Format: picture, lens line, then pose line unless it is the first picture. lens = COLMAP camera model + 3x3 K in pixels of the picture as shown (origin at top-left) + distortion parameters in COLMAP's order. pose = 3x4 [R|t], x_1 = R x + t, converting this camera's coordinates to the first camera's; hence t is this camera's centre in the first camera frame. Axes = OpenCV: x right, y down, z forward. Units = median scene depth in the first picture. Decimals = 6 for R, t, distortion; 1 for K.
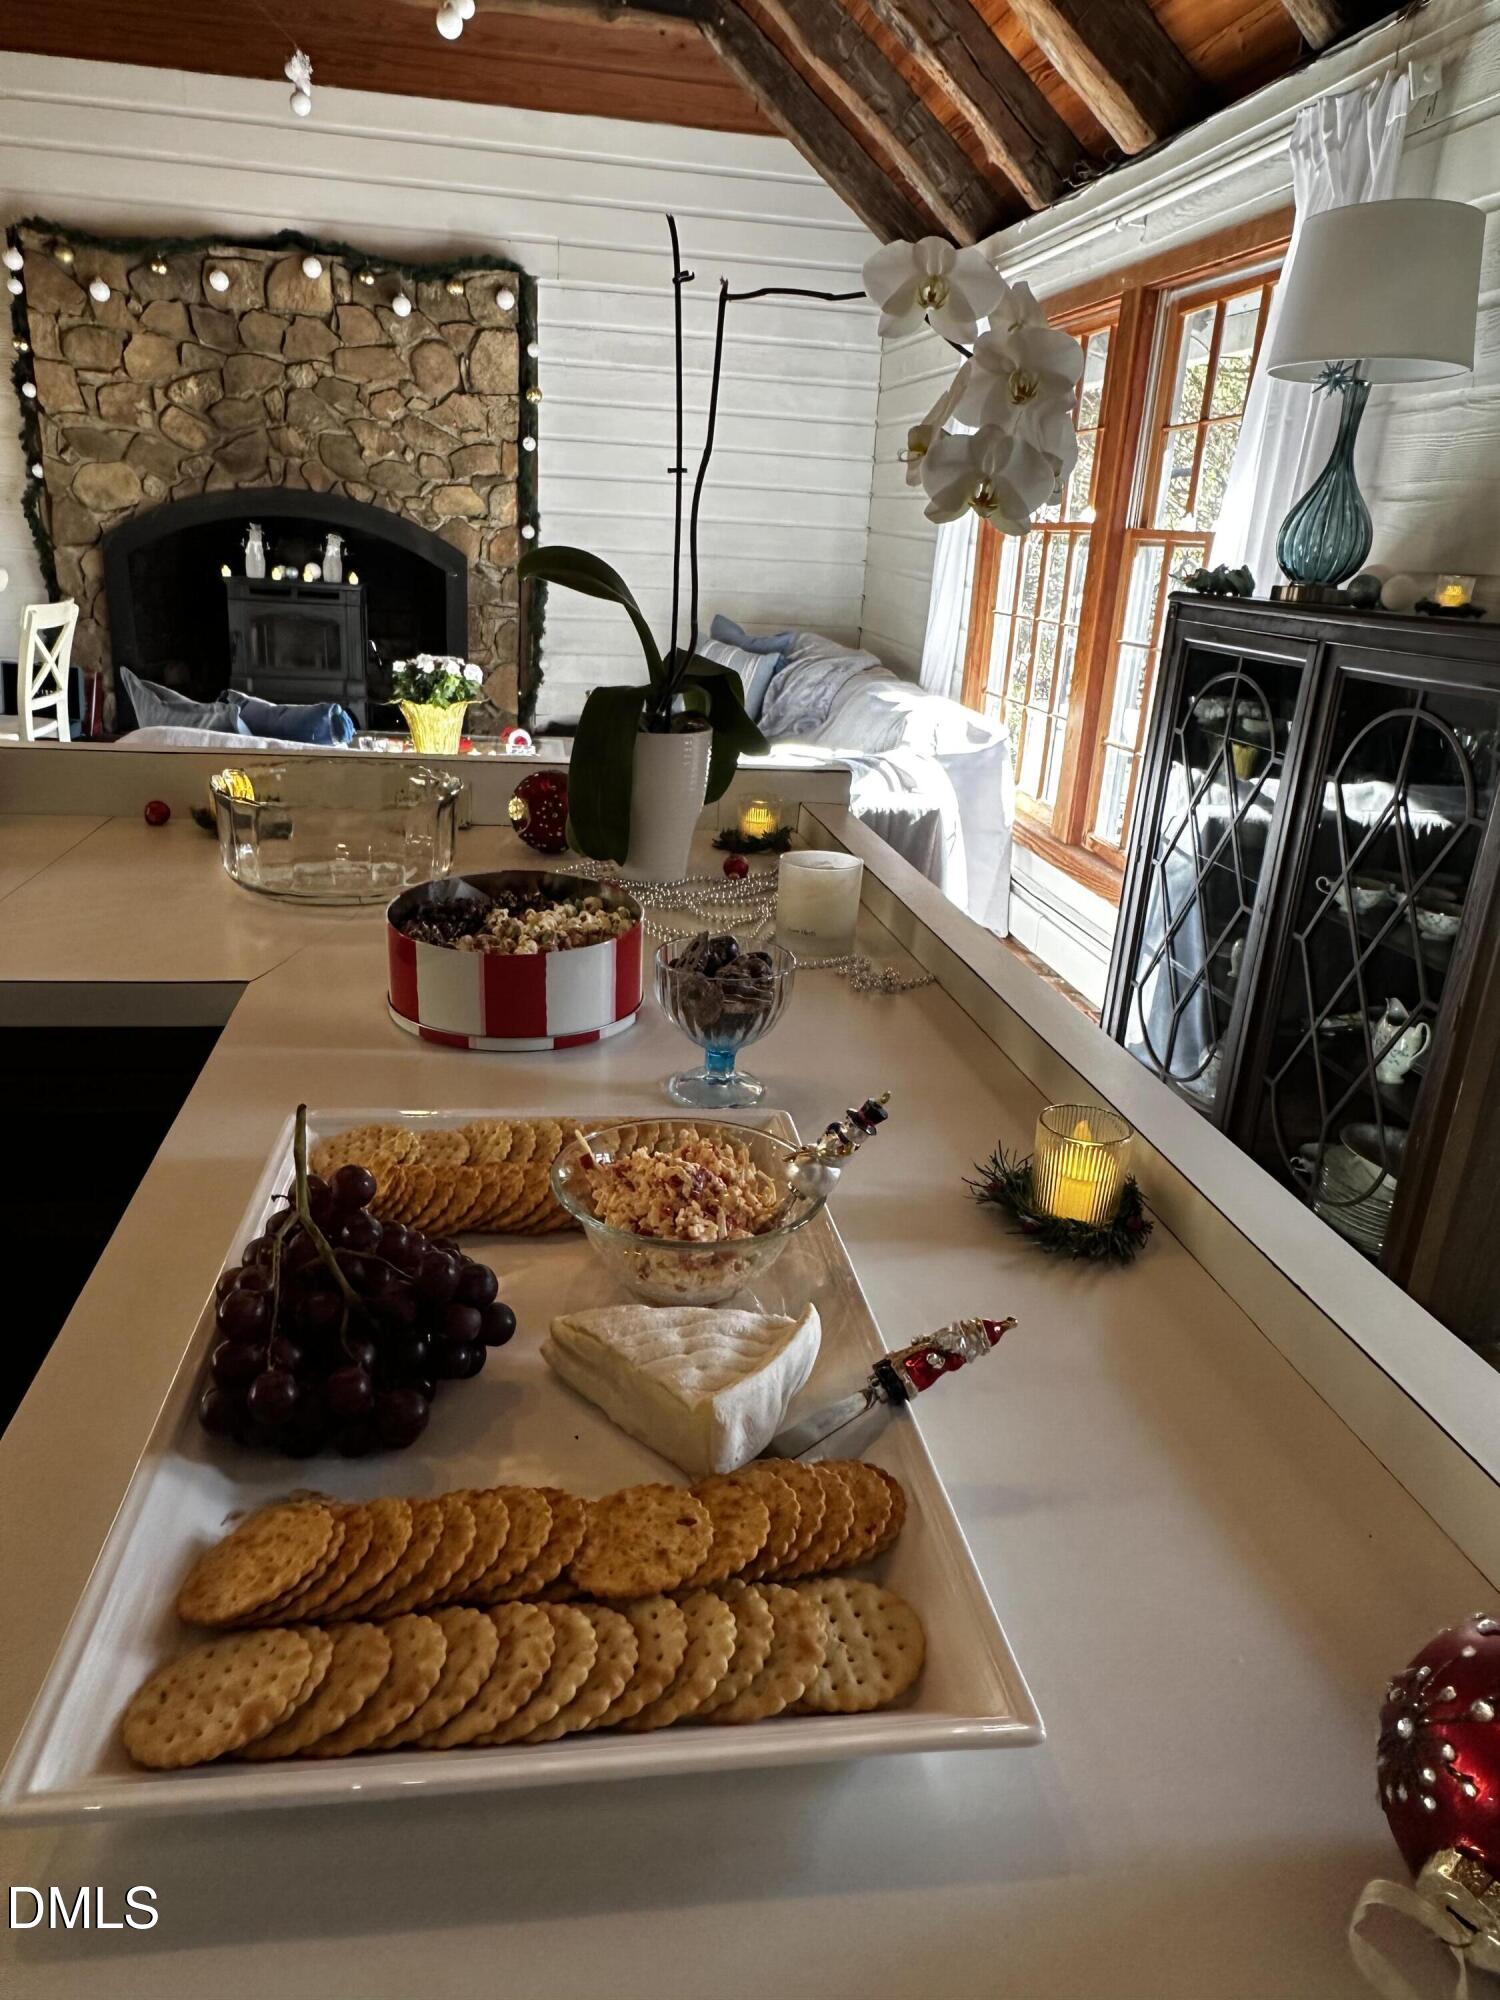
lens RADIAL K [[1293.3, 0, 765.6], [0, 1293.3, 984.9], [0, 0, 1]] dist [-0.003364, -0.000179]
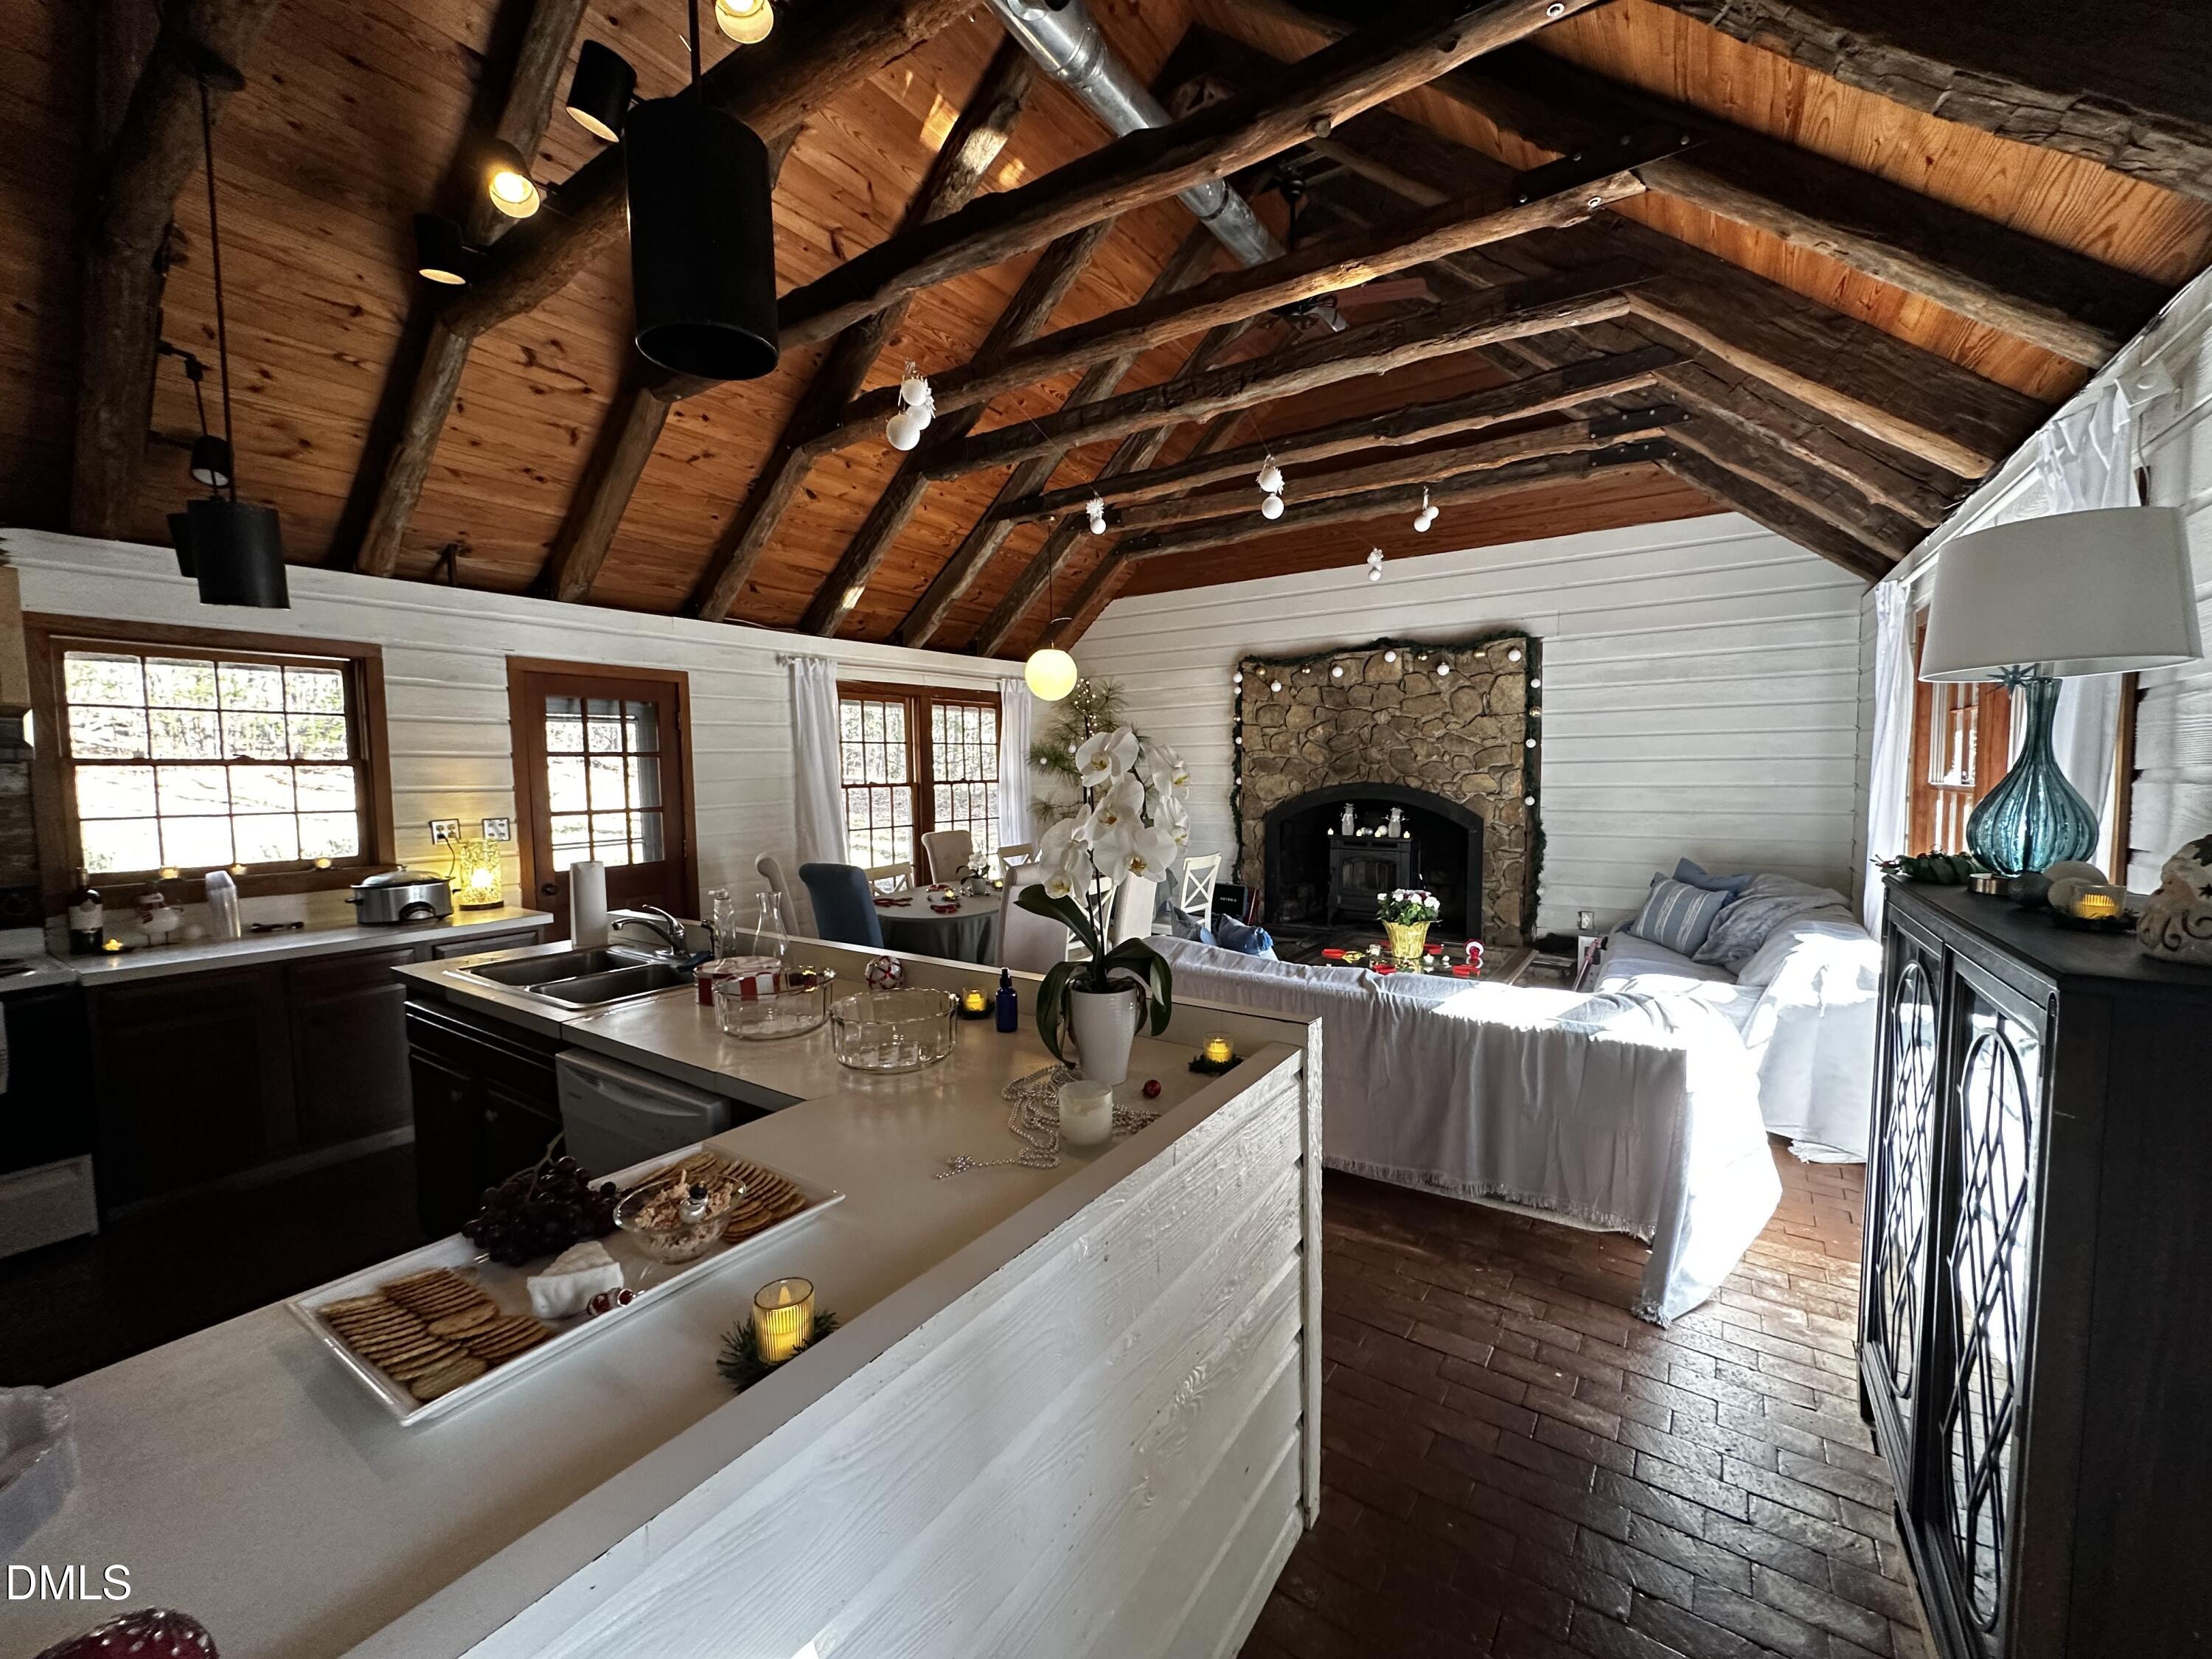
lens RADIAL K [[867.1, 0, 1086.6], [0, 867.1, 838.6], [0, 0, 1]] dist [-0.005951, 0.000587]
pose [[0.725345, -0.014132, -0.688241, 0.123455], [-0.179274, 0.961412, -0.208680, -0.027011], [0.664632, 0.274748, 0.694822, 0.029952]]
